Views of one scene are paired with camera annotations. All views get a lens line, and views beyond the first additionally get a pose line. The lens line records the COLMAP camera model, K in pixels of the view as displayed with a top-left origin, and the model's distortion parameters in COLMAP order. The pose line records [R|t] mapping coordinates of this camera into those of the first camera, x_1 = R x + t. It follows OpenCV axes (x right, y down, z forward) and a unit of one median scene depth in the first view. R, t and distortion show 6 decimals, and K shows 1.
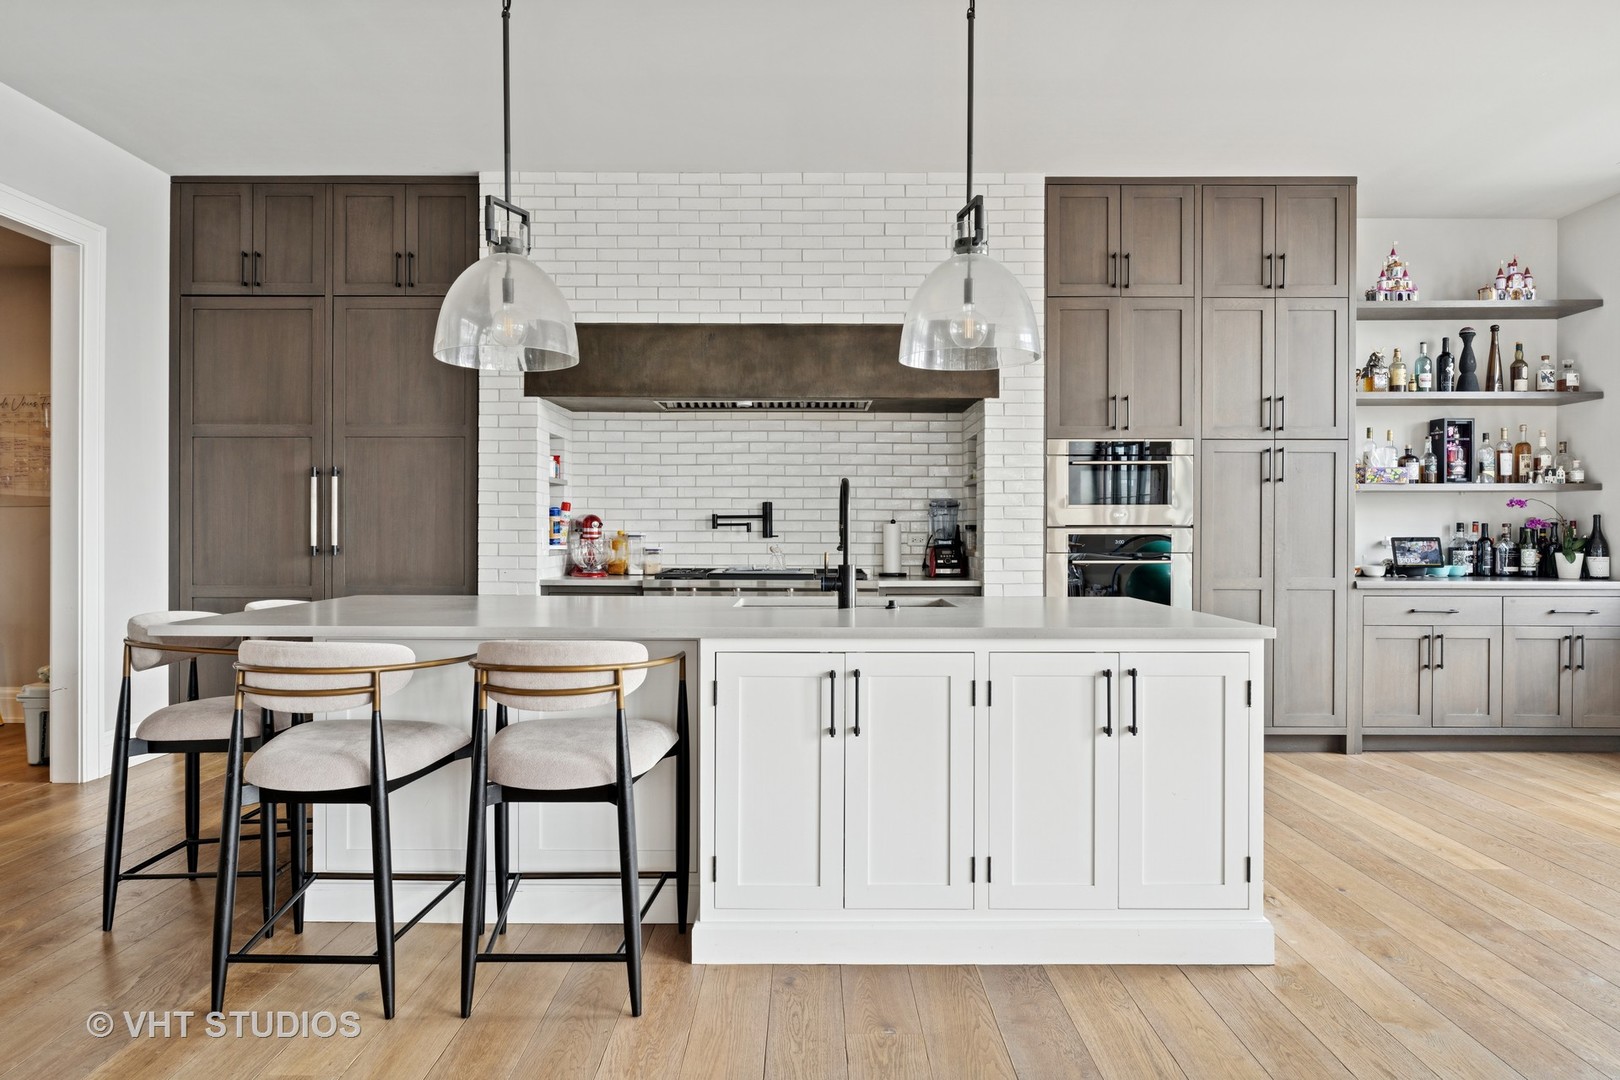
lens RADIAL K [[989.7, 0, 803.3], [0, 989.7, 523.5], [0, 0, 1]] dist [0.002686, -0.000247]
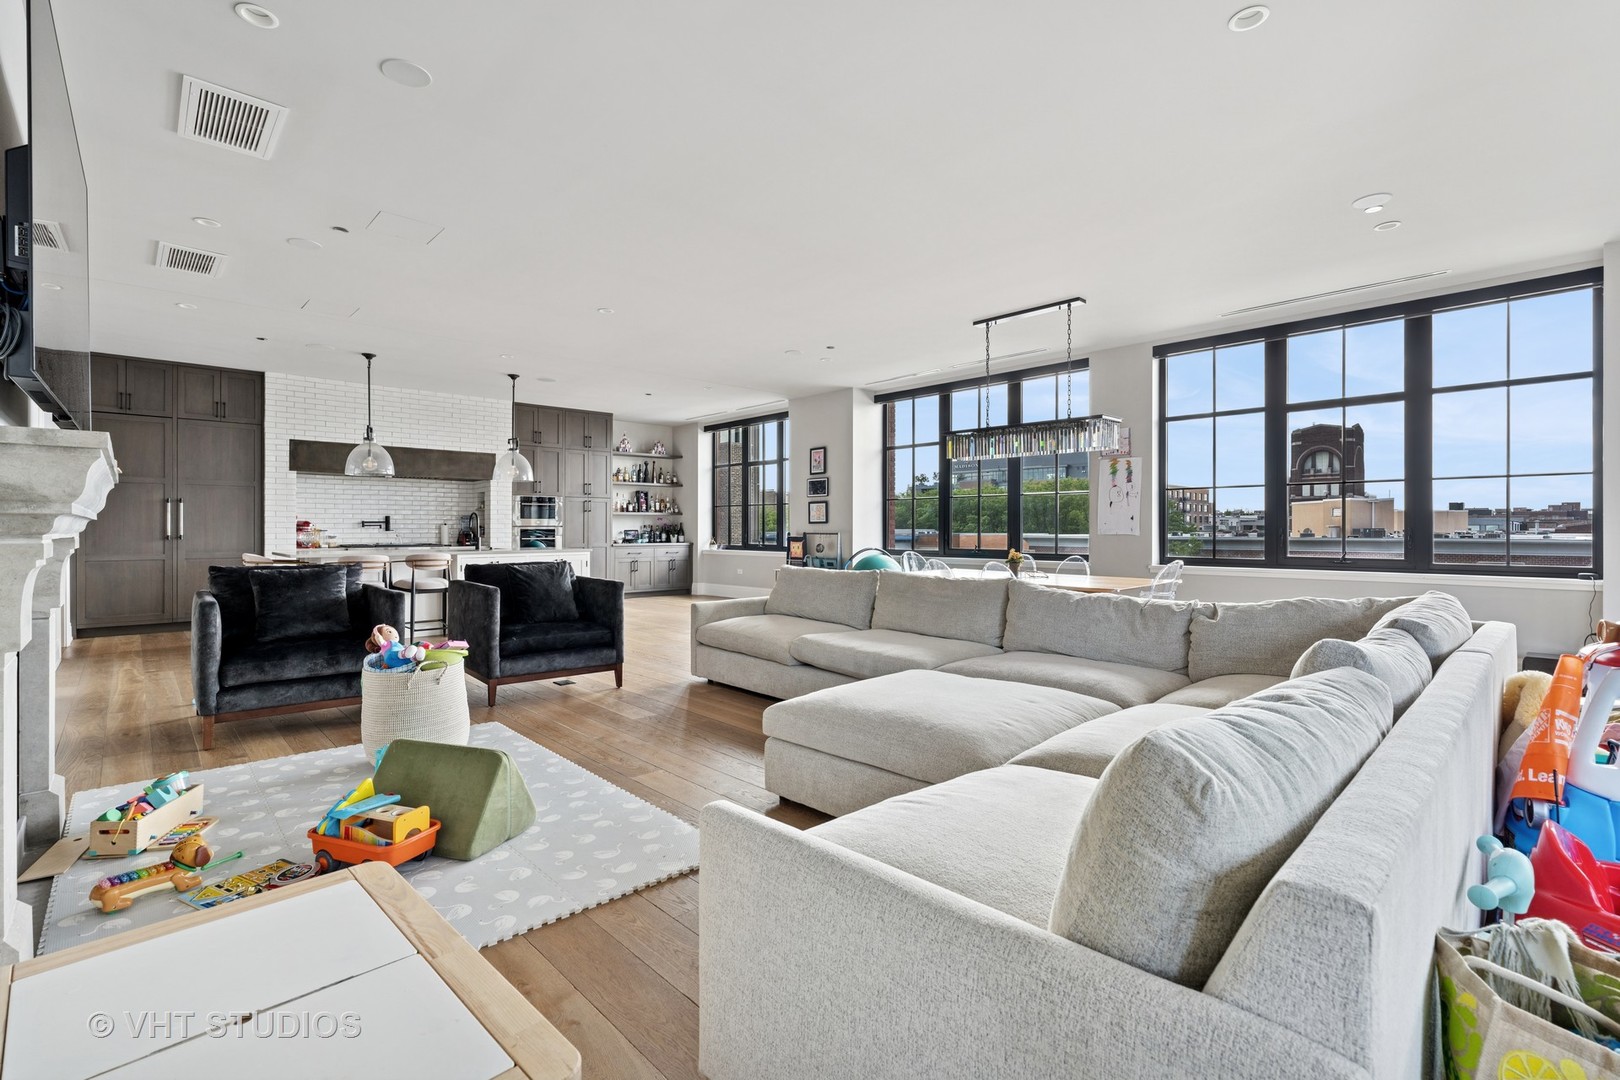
lens RADIAL K [[725.8, 0, 810.0], [0, 725.8, 540.0], [0, 0, 1]] dist [-0.010490, 0.000027]
pose [[0.726766, -0.012616, 0.686769, -0.512159], [-0.001972, 0.999789, 0.020453, -0.001317], [-0.686882, -0.016219, 0.726588, -0.995057]]
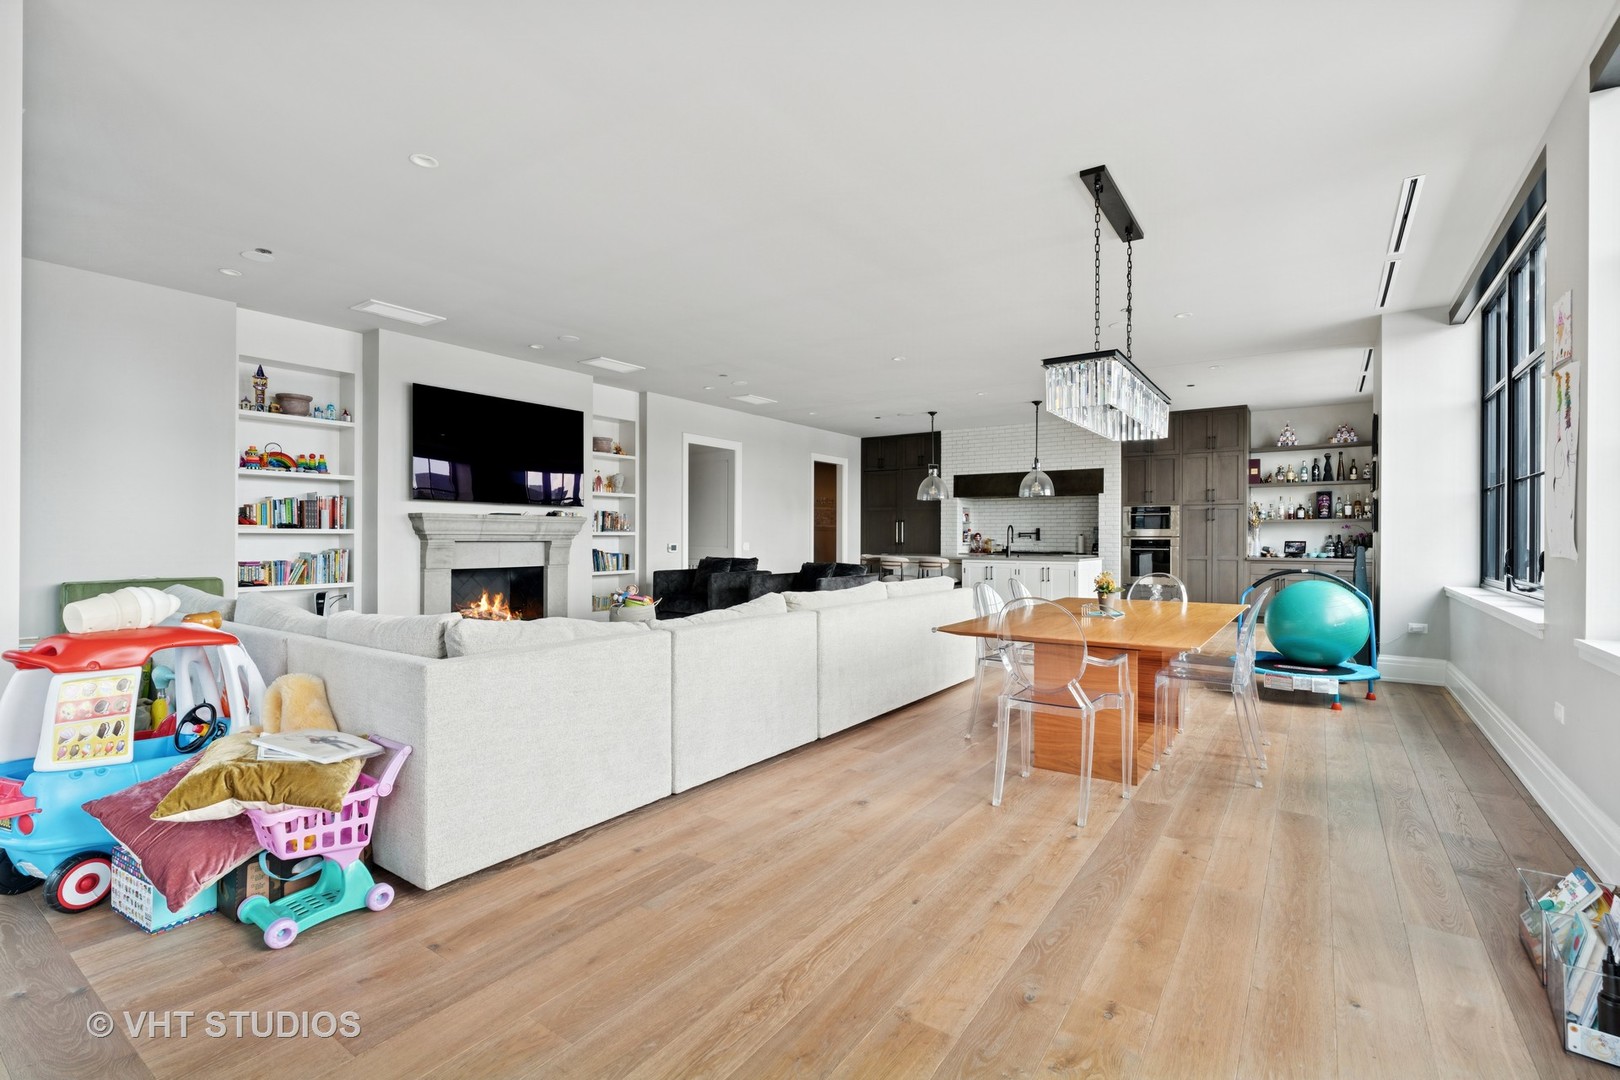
lens RADIAL K [[725.8, 0, 810.0], [0, 725.8, 540.0], [0, 0, 1]] dist [-0.010490, 0.000027]
pose [[0.820903, 0.002745, -0.571060, 0.653625], [0.001079, 0.999979, 0.006358, -0.001628], [0.571066, -0.005835, 0.820883, -1.167321]]
